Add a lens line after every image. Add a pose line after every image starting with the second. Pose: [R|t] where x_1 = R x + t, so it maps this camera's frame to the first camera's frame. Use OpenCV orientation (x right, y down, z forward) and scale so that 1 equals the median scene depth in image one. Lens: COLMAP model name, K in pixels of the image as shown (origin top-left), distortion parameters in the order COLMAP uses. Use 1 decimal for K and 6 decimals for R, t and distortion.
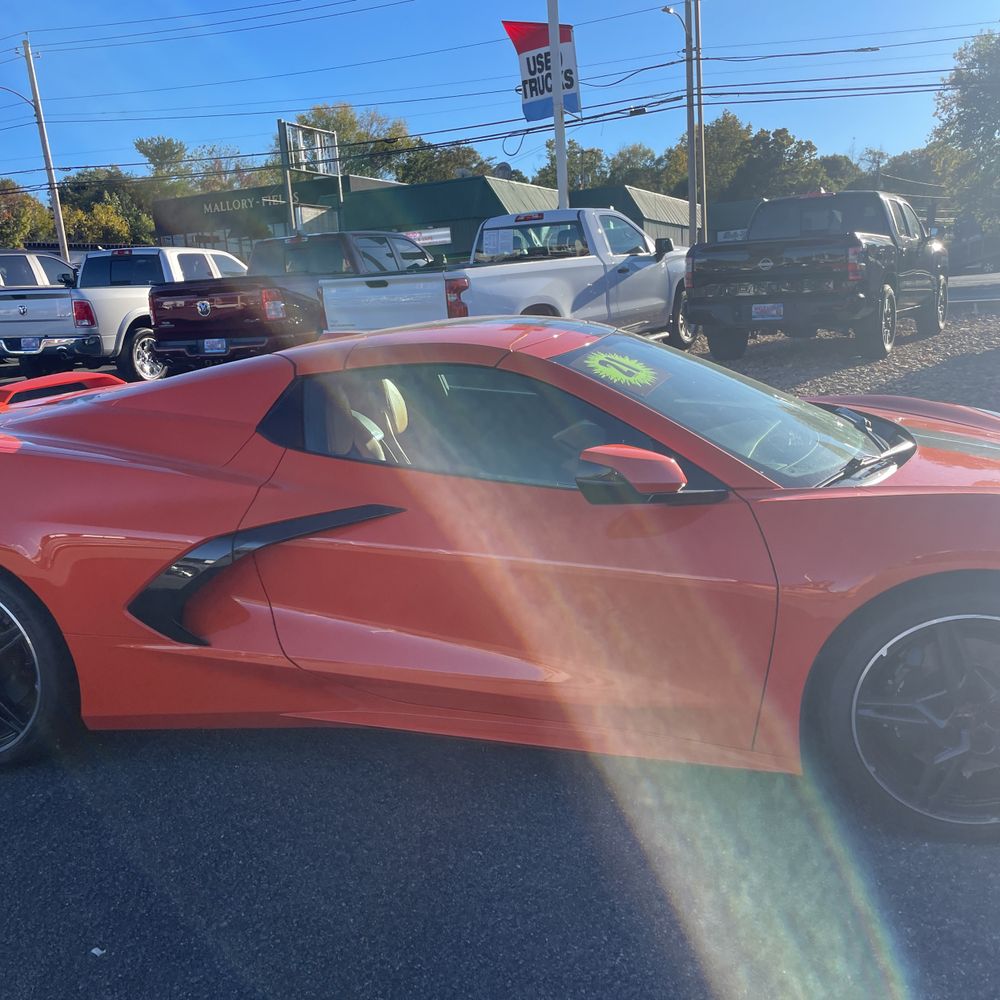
lens RADIAL K [[1028.1, 0, 503.4], [0, 1028.1, 501.8], [0, 0, 1]] dist [0.021629, 0.000000]
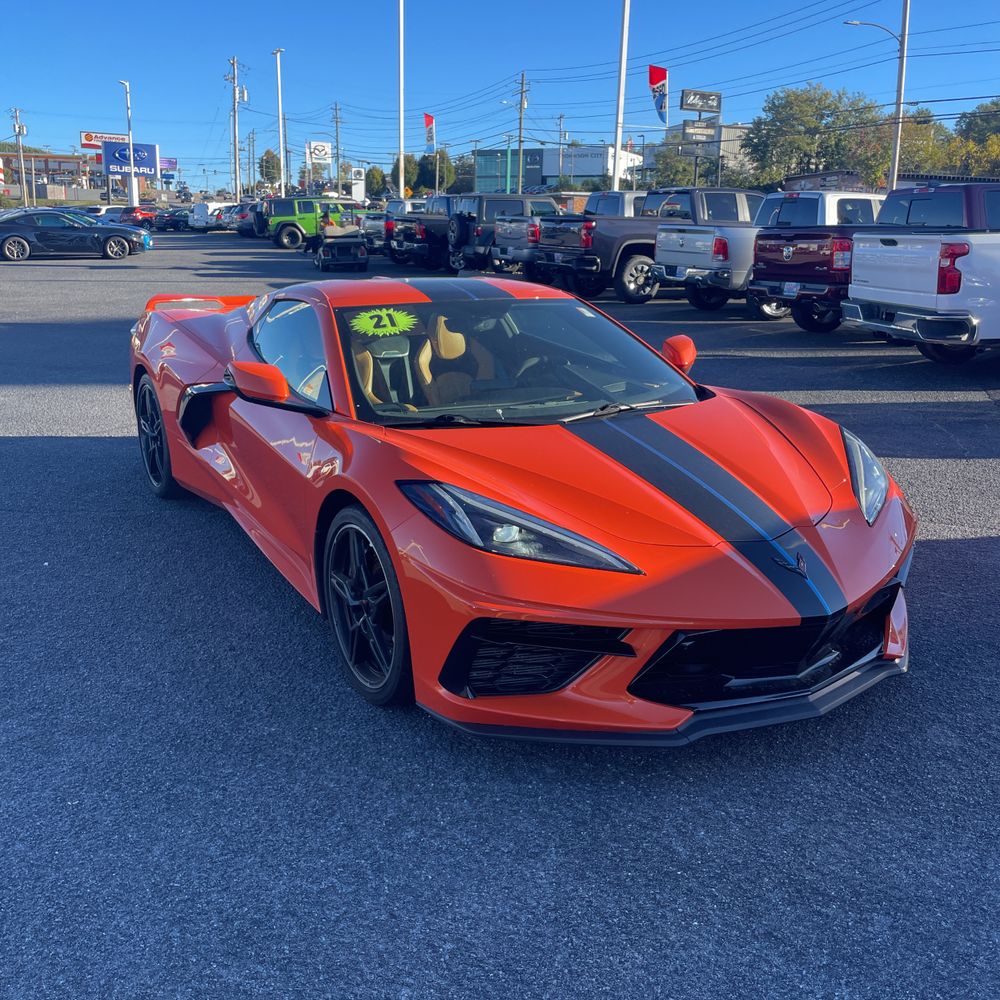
lens RADIAL K [[1028.1, 0, 494.3], [0, 1028.1, 496.8], [0, 0, 1]] dist [0.021629, 0.000000]
pose [[0.689584, 0.246352, -0.681017, 0.255454], [-0.206641, 0.968204, 0.140998, -0.026583], [0.694099, 0.043496, 0.718564, 0.024766]]
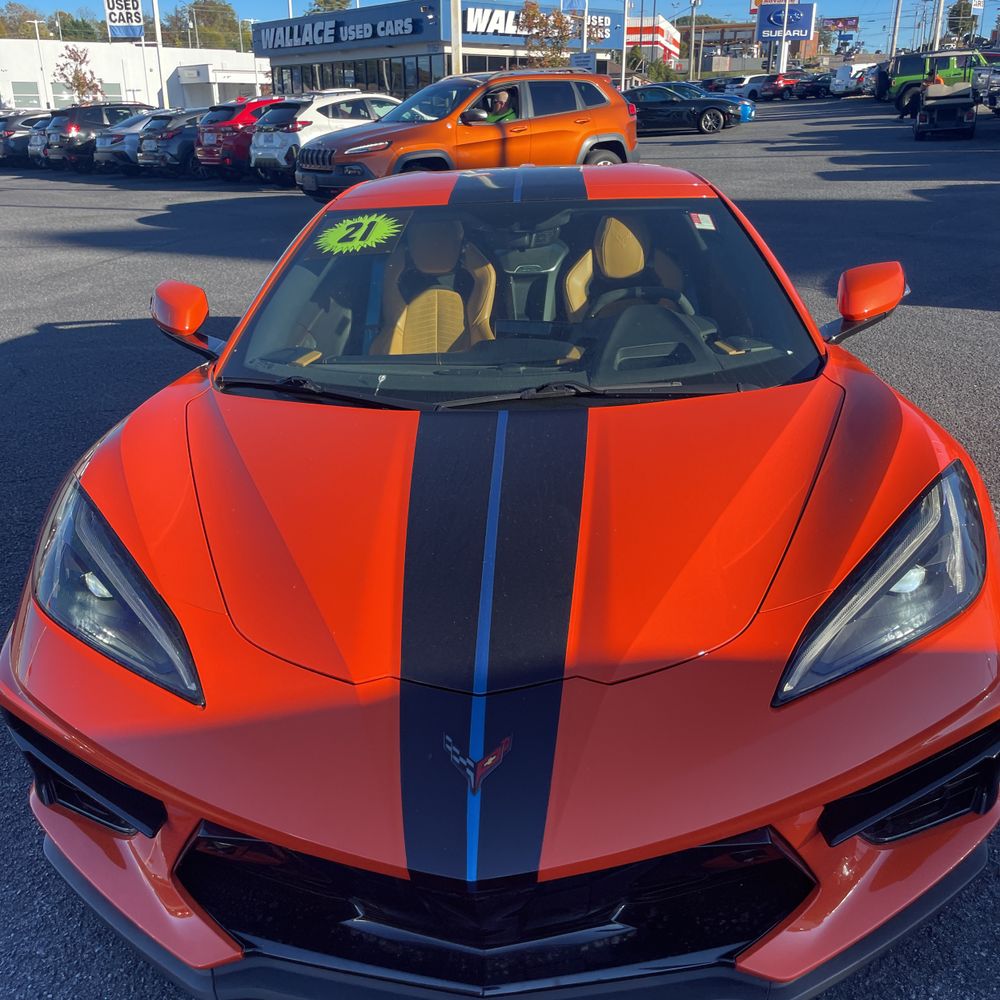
lens RADIAL K [[1028.1, 0, 477.6], [0, 1028.1, 514.9], [0, 0, 1]] dist [0.021629, 0.000000]
pose [[0.155948, 0.413535, -0.897034, 0.244830], [-0.187028, 0.904079, 0.384268, -0.061056], [0.969897, 0.107845, 0.218332, 0.192594]]
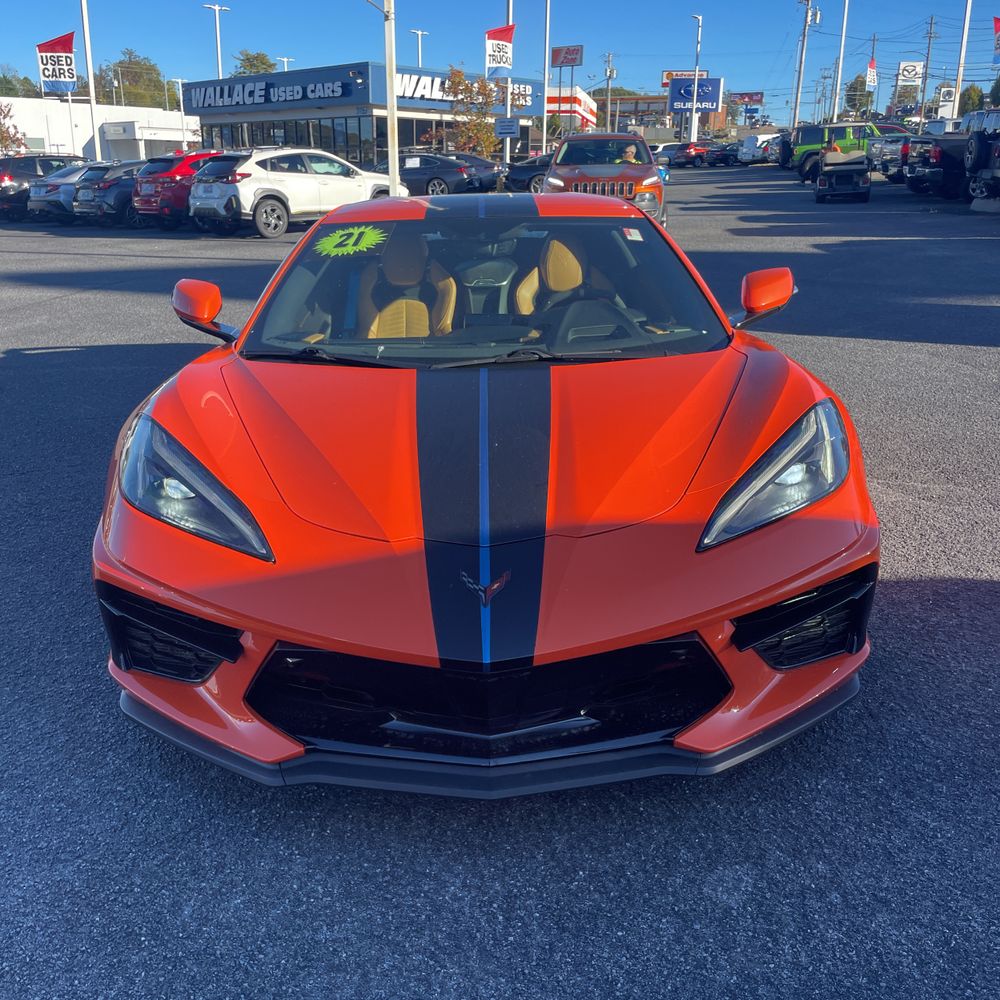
lens RADIAL K [[1028.1, 0, 478.8], [0, 1028.1, 497.6], [0, 0, 1]] dist [0.021629, 0.000000]
pose [[0.224223, 0.350933, -0.909159, 0.288472], [-0.206128, 0.928884, 0.307711, -0.053277], [0.952489, 0.118407, 0.280615, 0.174846]]
